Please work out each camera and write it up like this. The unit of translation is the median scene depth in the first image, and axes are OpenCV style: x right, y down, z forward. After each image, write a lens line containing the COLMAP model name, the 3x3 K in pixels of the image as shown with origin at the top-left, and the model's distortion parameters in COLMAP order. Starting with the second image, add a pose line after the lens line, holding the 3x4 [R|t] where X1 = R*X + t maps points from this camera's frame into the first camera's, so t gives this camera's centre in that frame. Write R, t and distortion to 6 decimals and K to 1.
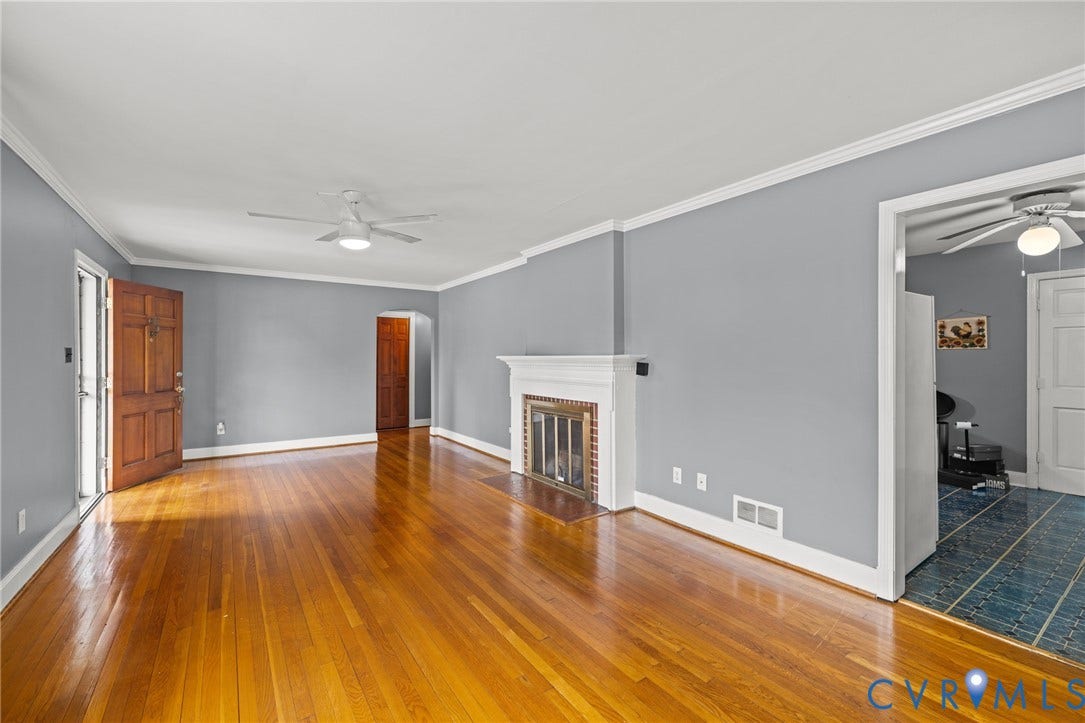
lens RADIAL K [[457.0, 0, 537.8], [0, 457.0, 362.5], [0, 0, 1]] dist [-0.000639, 0.000238]
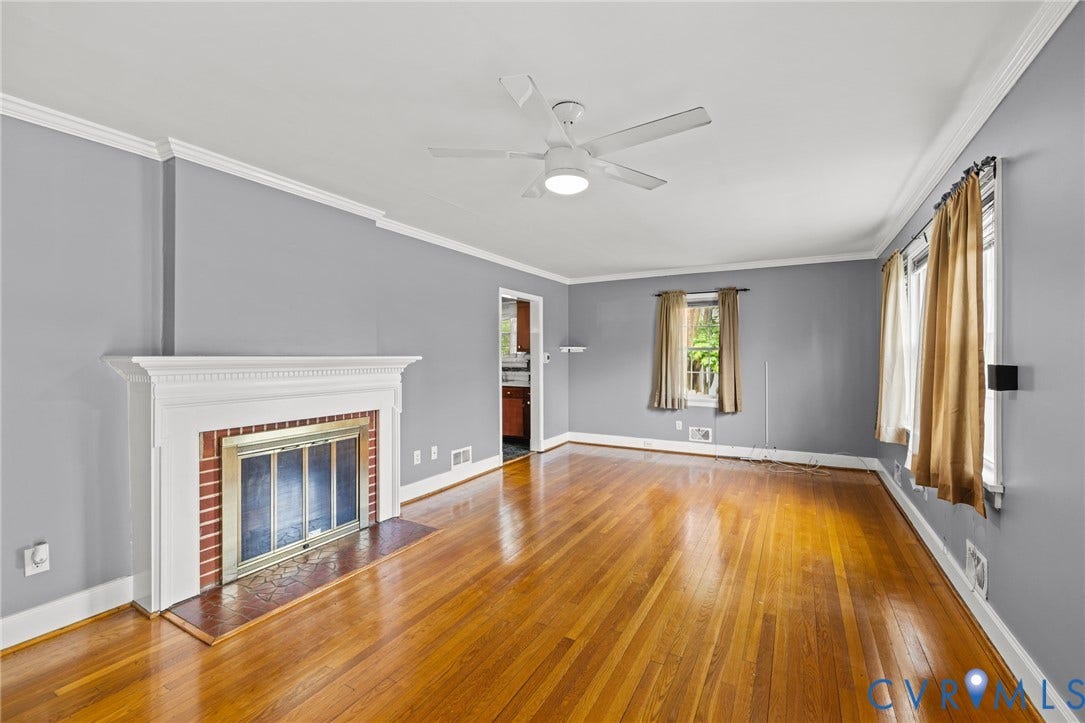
lens RADIAL K [[460.8, 0, 540.8], [0, 460.8, 354.4], [0, 0, 1]] dist [0.001405, -0.000170]
pose [[-0.444564, 0.002776, 0.895743, -0.847904], [0.009531, 0.999953, 0.001631, -0.017838], [-0.895696, 0.009263, -0.444570, 1.154604]]
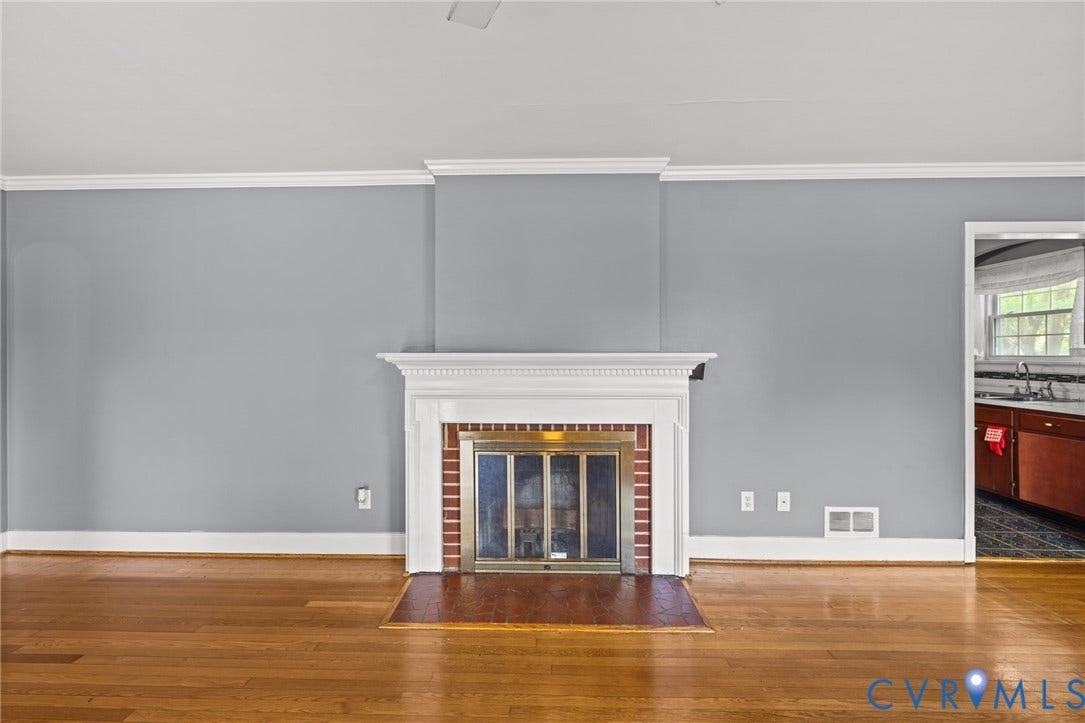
lens RADIAL K [[460.8, 0, 540.8], [0, 460.8, 354.4], [0, 0, 1]] dist [0.001405, -0.000170]
pose [[0.584495, -0.002233, 0.811394, -0.531284], [0.008947, 0.999953, -0.003693, -0.012367], [-0.811348, 0.009418, 0.584487, 0.759220]]
